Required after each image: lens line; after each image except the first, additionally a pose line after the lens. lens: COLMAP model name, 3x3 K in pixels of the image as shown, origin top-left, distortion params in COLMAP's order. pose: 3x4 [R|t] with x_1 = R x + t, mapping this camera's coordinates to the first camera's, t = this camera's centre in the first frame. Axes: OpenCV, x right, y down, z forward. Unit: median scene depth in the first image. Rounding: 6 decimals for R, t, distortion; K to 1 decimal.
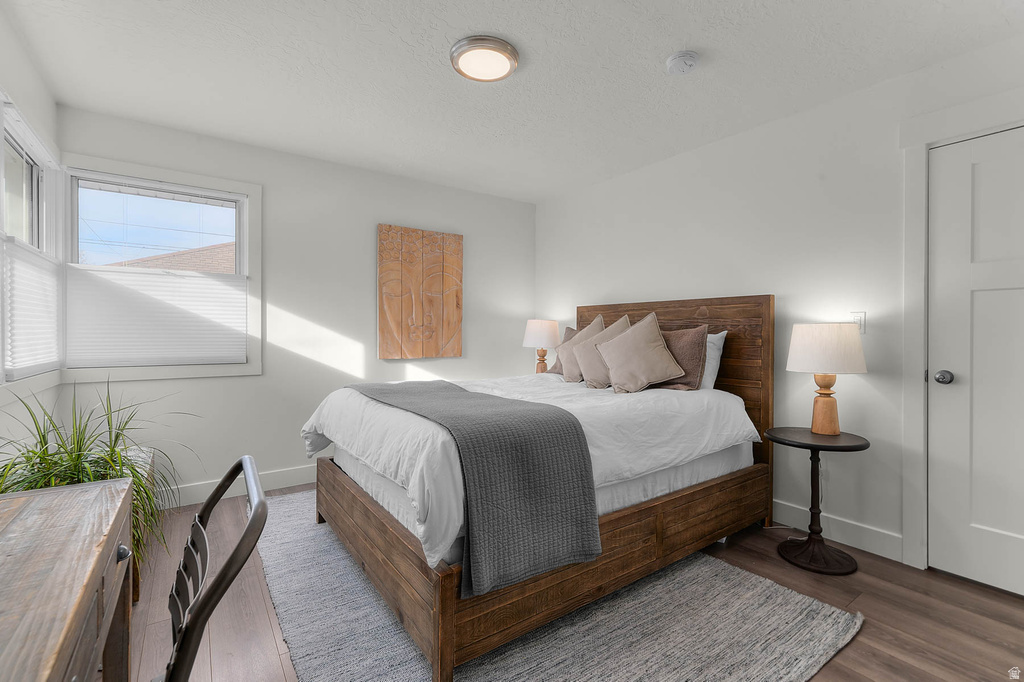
lens RADIAL K [[461.6, 0, 515.4], [0, 461.6, 336.4], [0, 0, 1]] dist [0.000859, 0.000130]
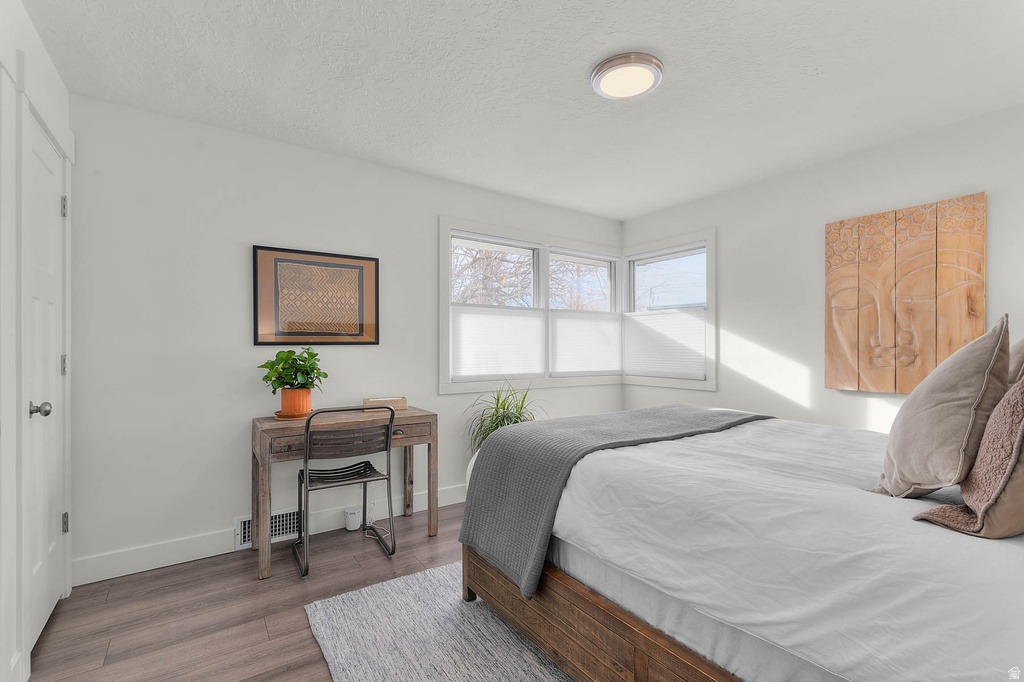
lens RADIAL K [[445.1, 0, 514.2], [0, 445.1, 348.2], [0, 0, 1]] dist [-0.001059, -0.000213]
pose [[-0.006119, -0.003134, -0.999976, 0.506904], [-0.007518, 0.999967, -0.003088, -0.015682], [0.999953, 0.007499, -0.006143, 0.451855]]
